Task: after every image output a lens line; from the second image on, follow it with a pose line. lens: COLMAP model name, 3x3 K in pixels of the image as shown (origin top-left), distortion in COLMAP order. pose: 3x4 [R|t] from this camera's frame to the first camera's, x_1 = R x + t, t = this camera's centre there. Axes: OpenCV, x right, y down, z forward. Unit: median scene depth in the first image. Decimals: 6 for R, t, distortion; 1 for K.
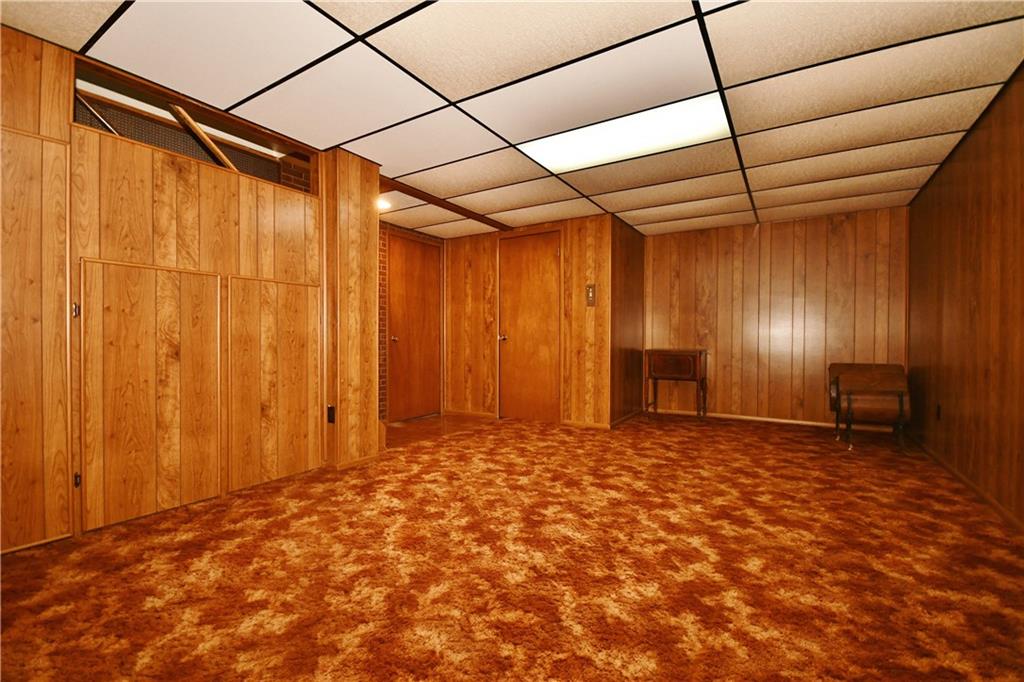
lens RADIAL K [[452.1, 0, 506.1], [0, 452.1, 344.4], [0, 0, 1]] dist [-0.003526, -0.000233]
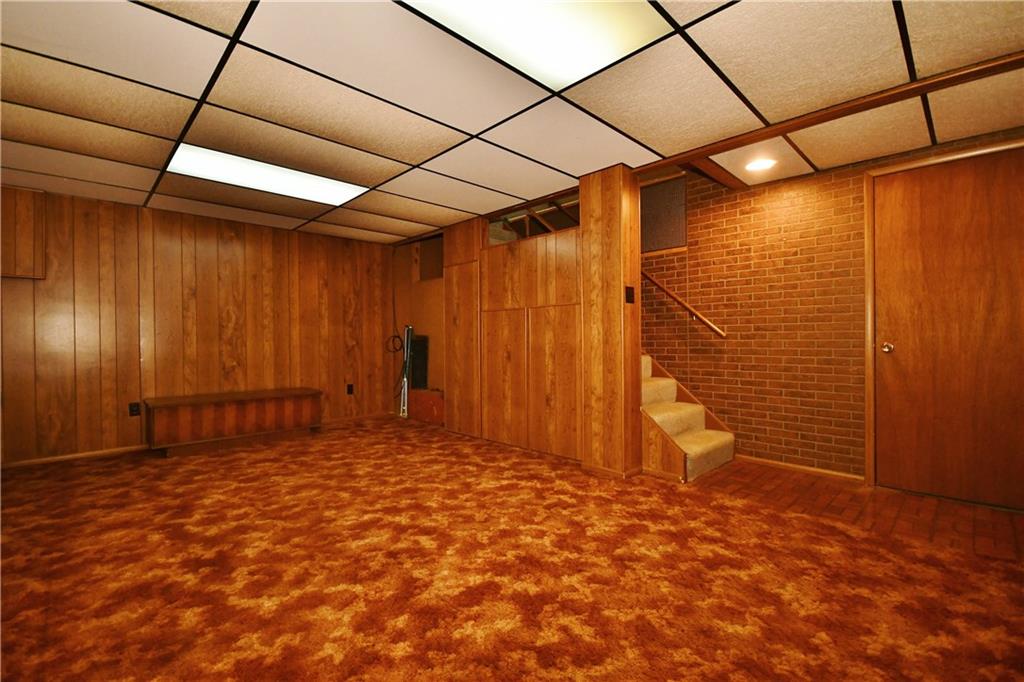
lens RADIAL K [[452.1, 0, 506.1], [0, 452.1, 344.4], [0, 0, 1]] dist [-0.003526, -0.000233]
pose [[-0.243092, 0.007510, -0.969974, 0.917925], [-0.002067, 0.999964, 0.008260, -0.040716], [0.970001, 0.004013, -0.243068, 1.334600]]
